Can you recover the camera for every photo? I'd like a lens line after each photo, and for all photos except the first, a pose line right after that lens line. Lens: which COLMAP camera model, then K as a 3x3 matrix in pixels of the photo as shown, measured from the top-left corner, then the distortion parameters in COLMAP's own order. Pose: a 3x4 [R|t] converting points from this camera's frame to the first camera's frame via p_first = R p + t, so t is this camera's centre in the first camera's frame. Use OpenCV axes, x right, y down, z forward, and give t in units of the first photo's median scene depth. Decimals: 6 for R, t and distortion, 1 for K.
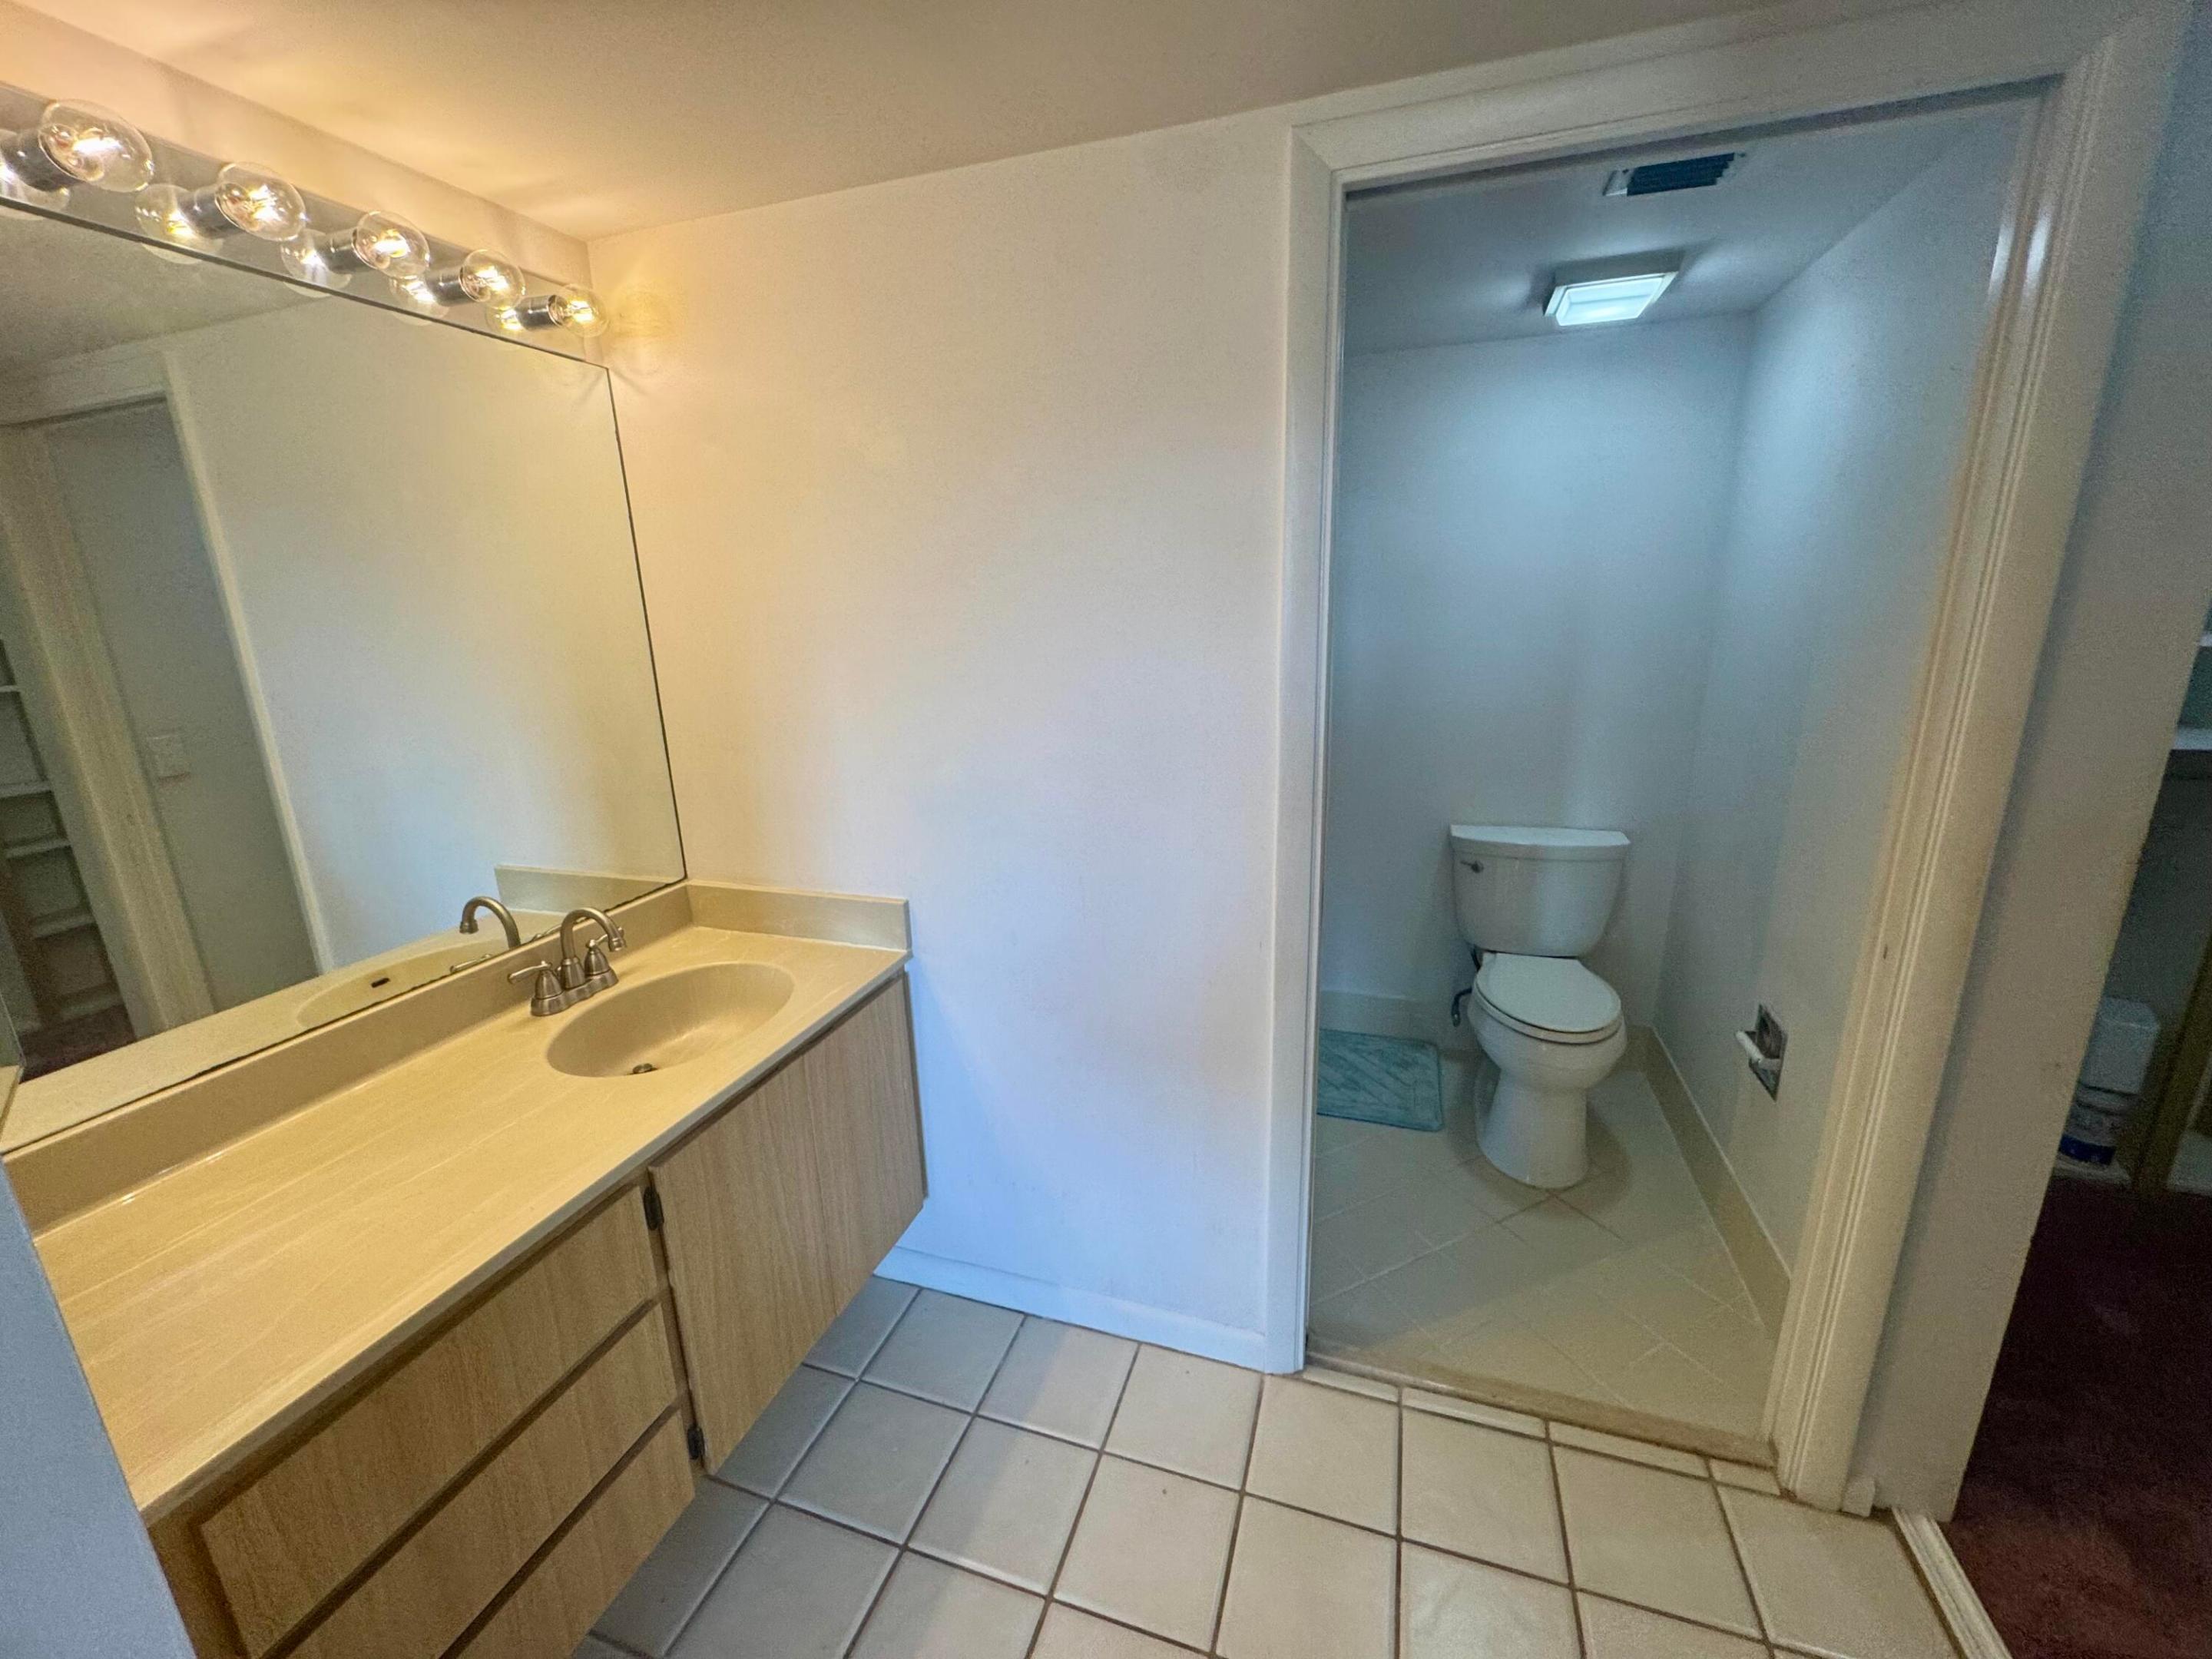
lens RADIAL K [[885.0, 0, 1103.8], [0, 885.0, 828.9], [0, 0, 1]] dist [-0.005980, 0.002336]
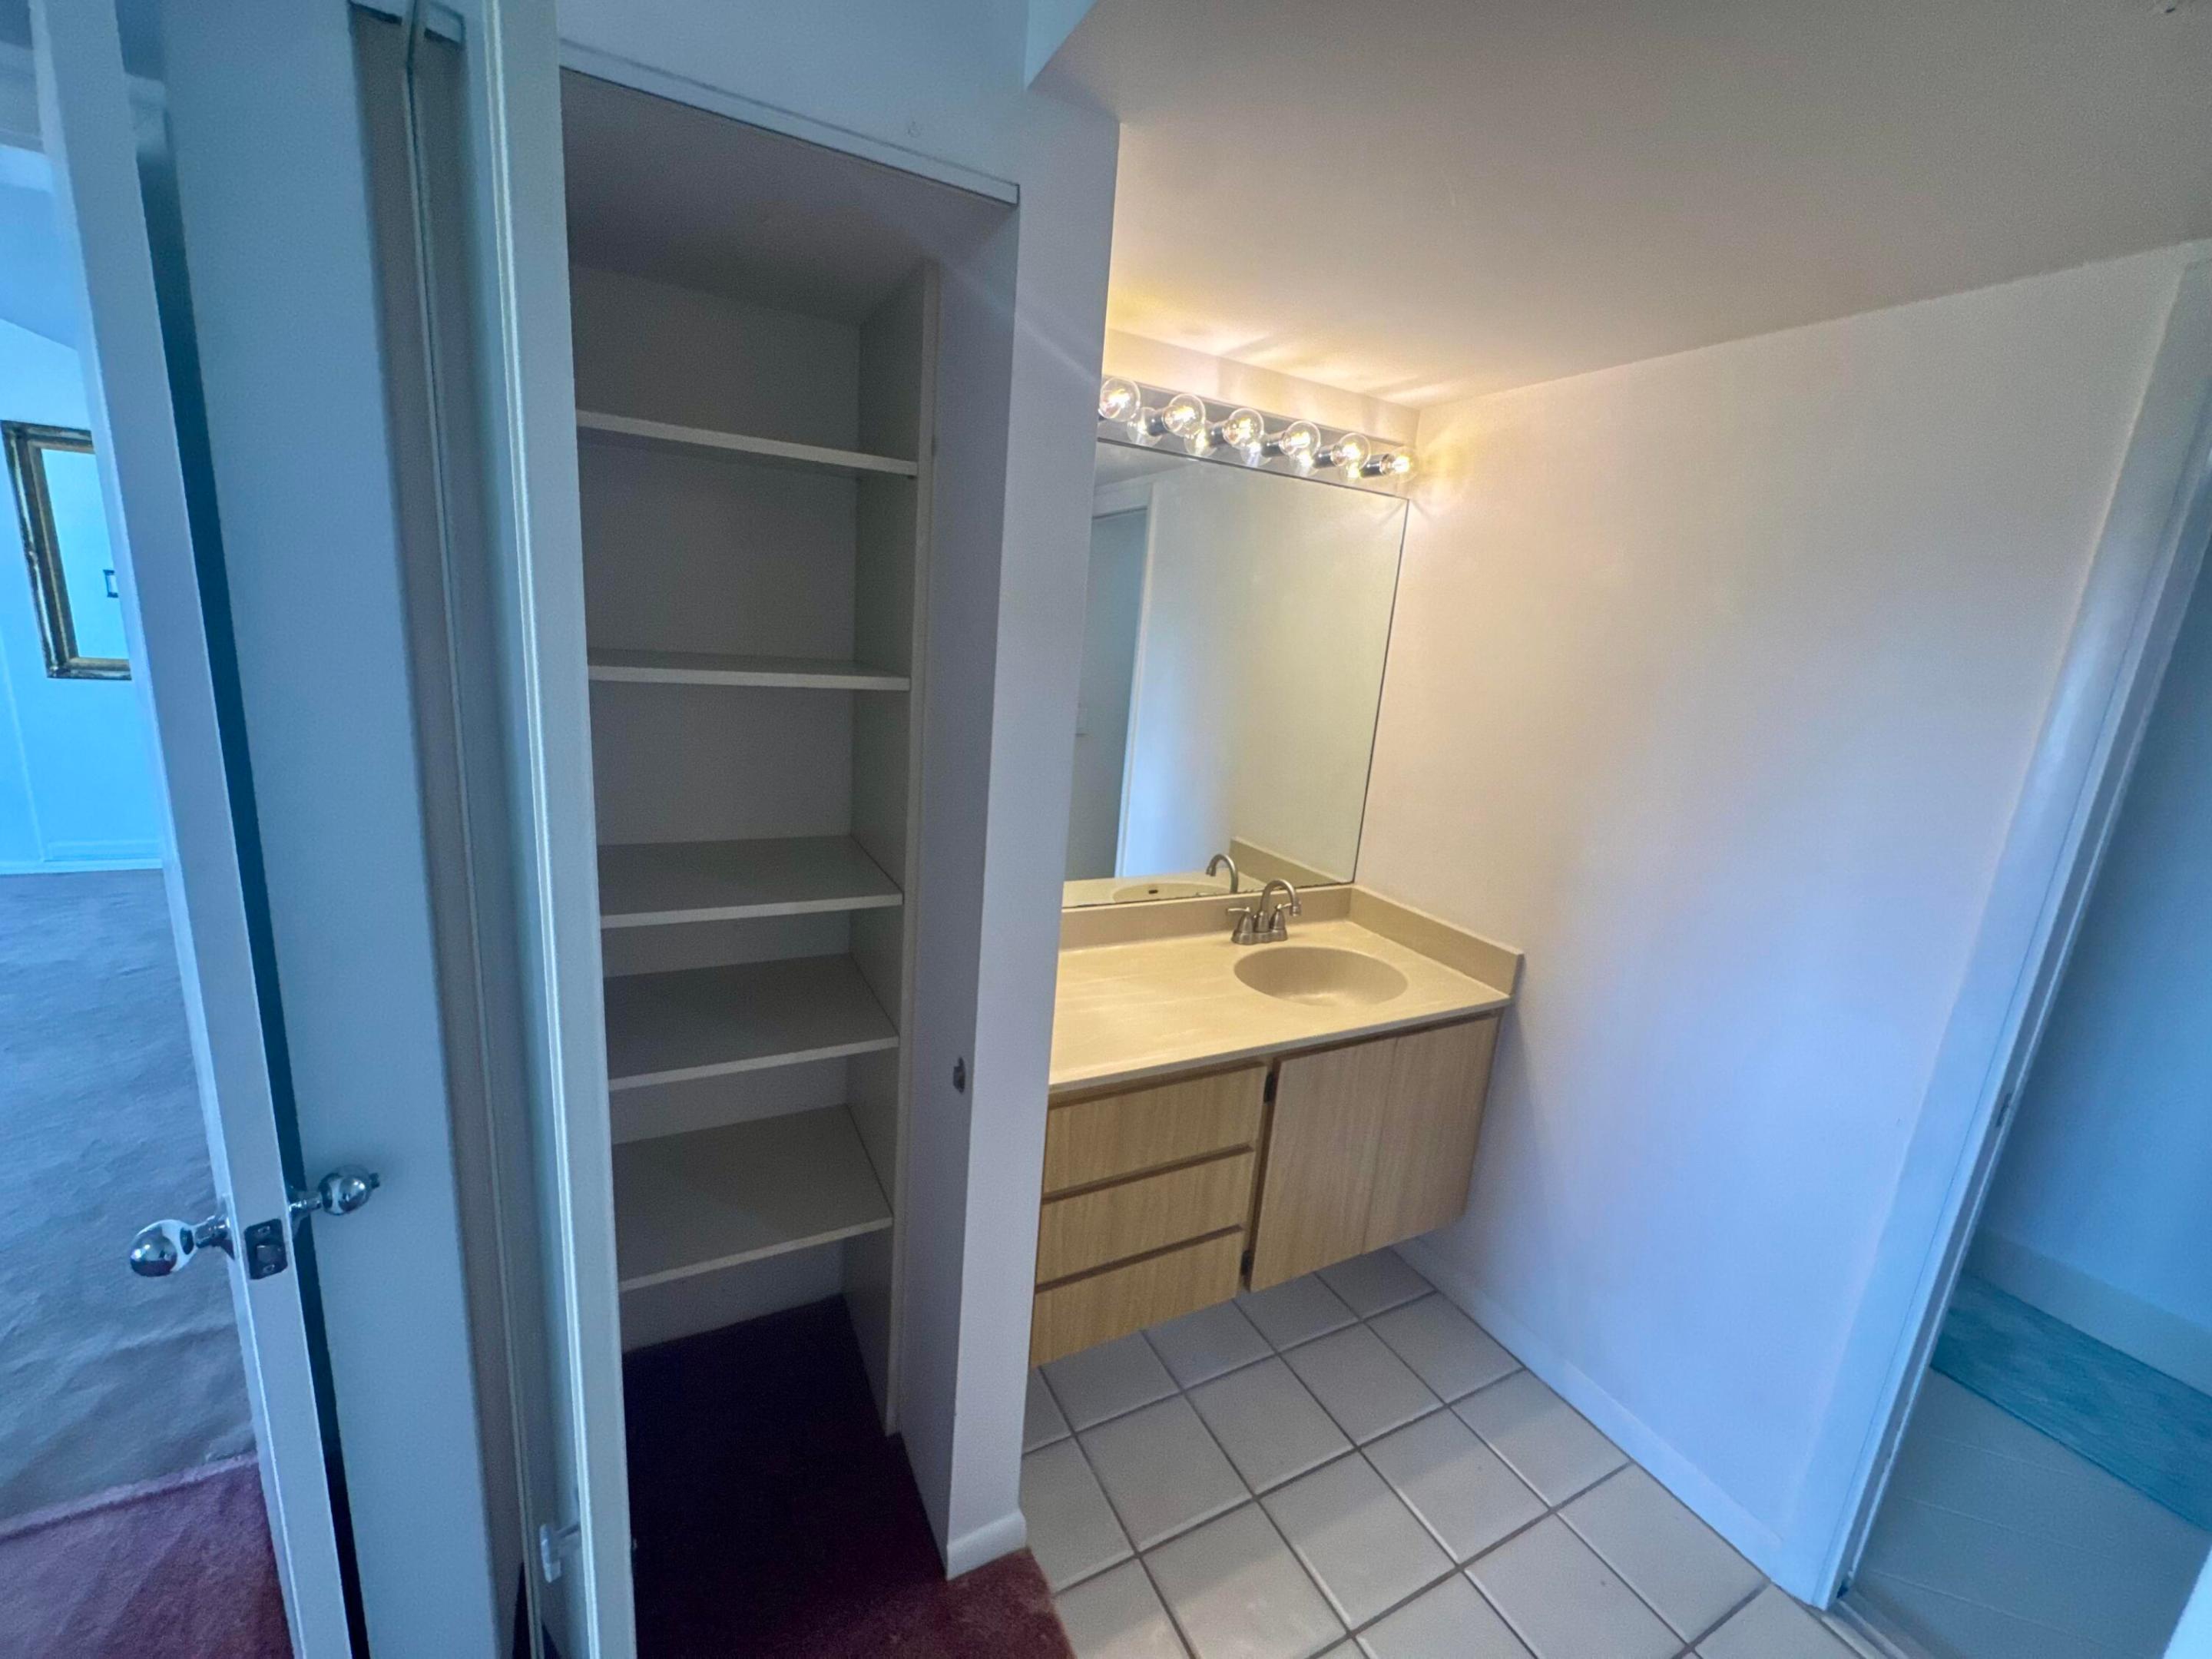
lens RADIAL K [[885.0, 0, 1103.8], [0, 885.0, 828.9], [0, 0, 1]] dist [-0.005980, 0.002336]
pose [[0.713965, 0.237212, -0.658775, 0.117332], [-0.270199, 0.961327, 0.053320, 0.013304], [0.645946, 0.139932, 0.750448, -0.252398]]
